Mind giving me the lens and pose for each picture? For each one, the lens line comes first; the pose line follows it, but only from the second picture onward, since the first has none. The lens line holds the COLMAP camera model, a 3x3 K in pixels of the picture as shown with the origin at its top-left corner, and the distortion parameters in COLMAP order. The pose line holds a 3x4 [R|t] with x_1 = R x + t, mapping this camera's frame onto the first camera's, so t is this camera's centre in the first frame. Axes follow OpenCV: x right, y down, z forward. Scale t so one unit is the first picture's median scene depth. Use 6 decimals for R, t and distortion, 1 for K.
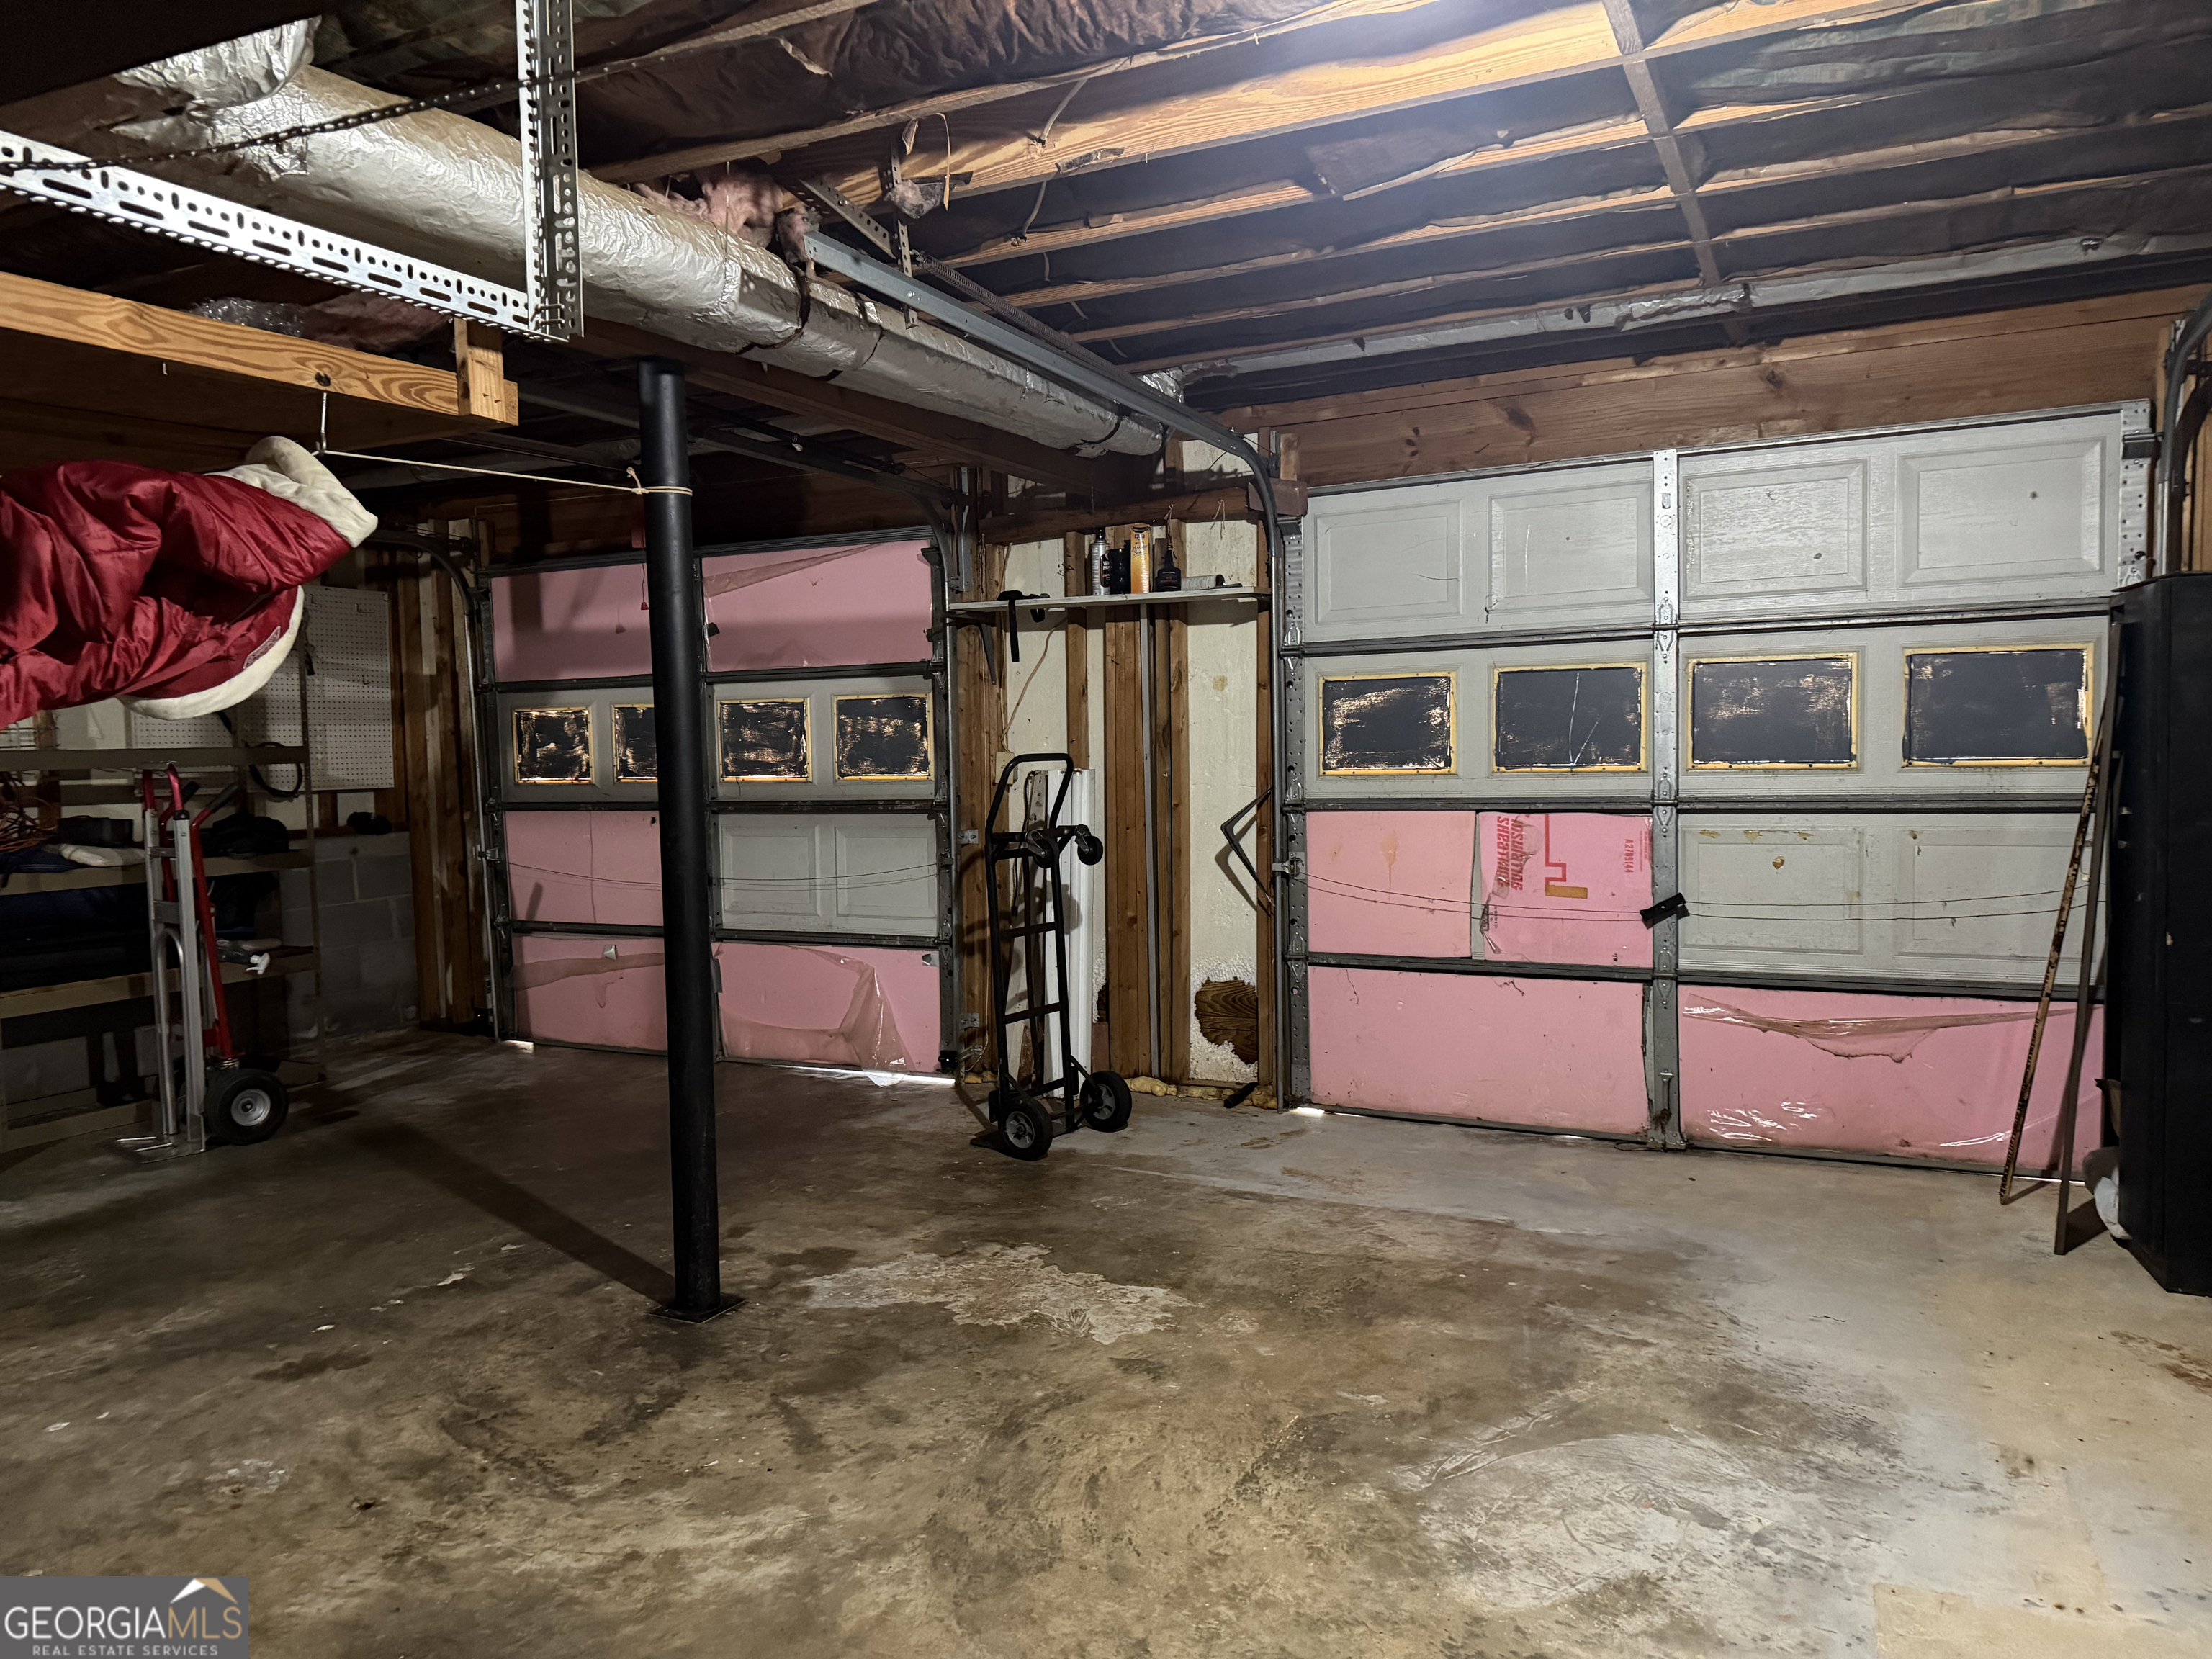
lens RADIAL K [[1552.1, 0, 1100.9], [0, 1552.1, 842.4], [0, 0, 1]] dist [0.102481, -0.136567]
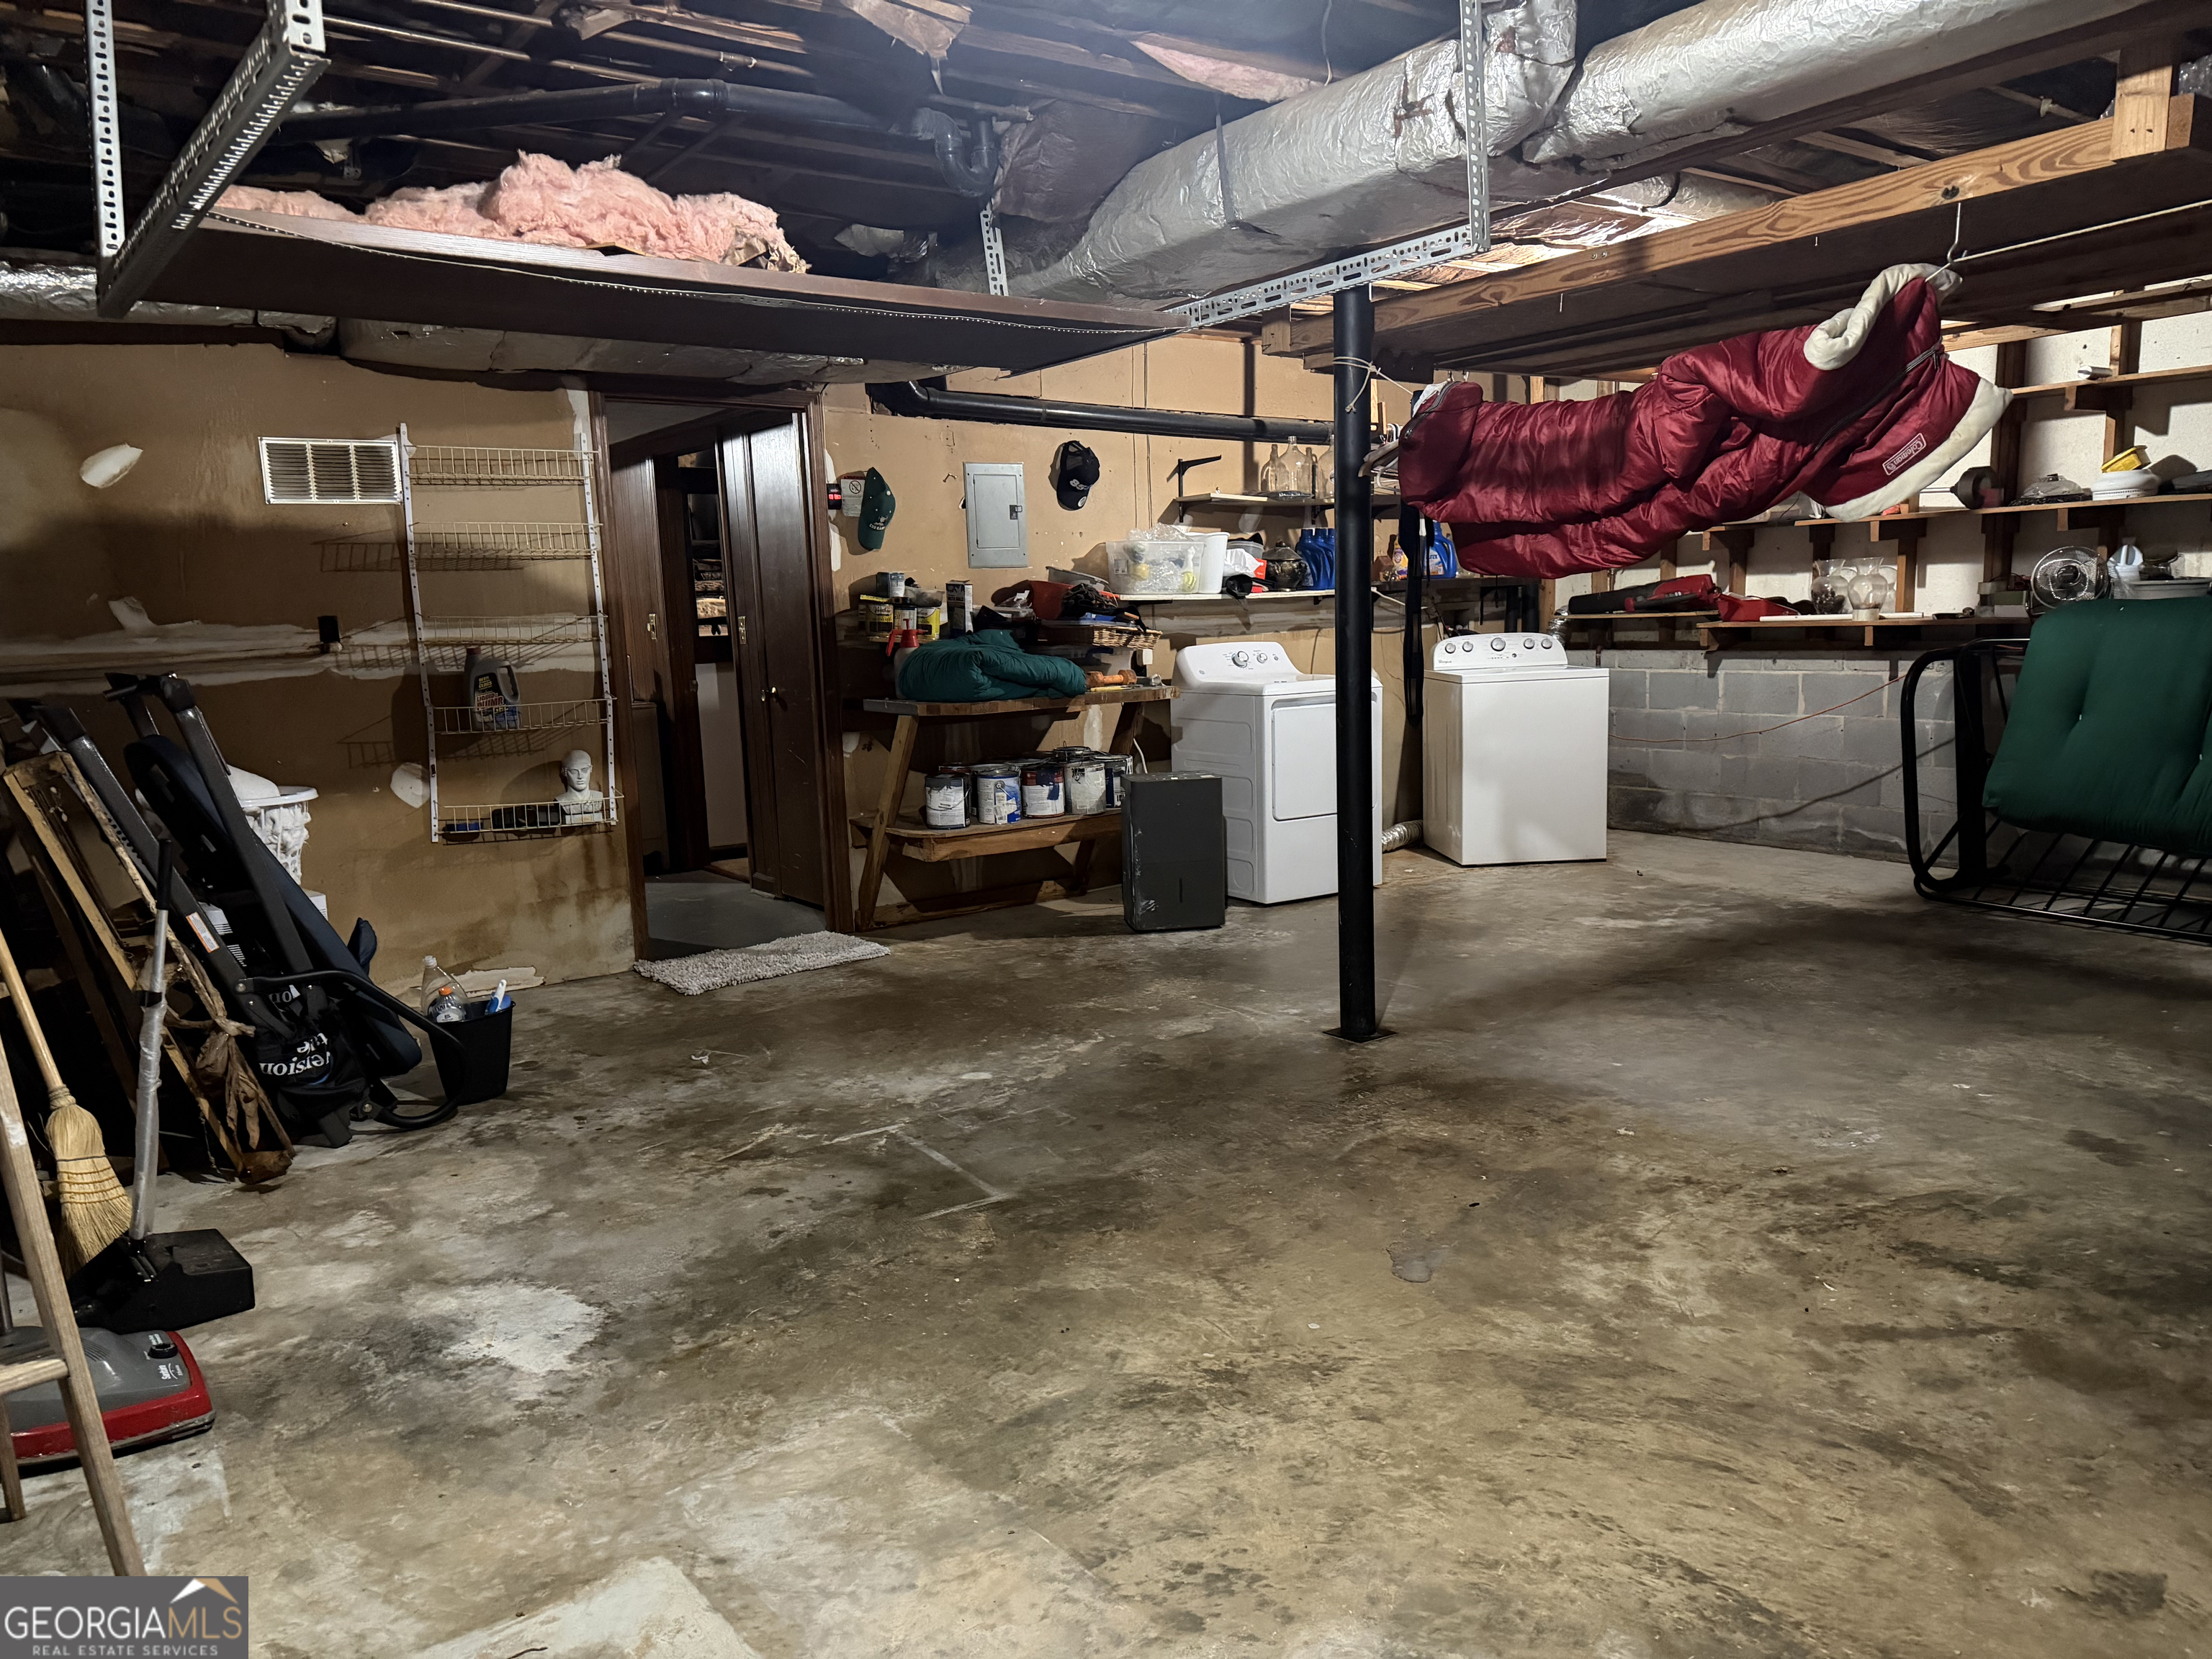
lens RADIAL K [[1552.1, 0, 1100.9], [0, 1552.1, 842.4], [0, 0, 1]] dist [0.102481, -0.136567]
pose [[-0.462271, 0.174649, -0.869369, 0.759207], [-0.016507, 0.978547, 0.205359, -0.070595], [0.886585, 0.109282, -0.449471, 0.996033]]
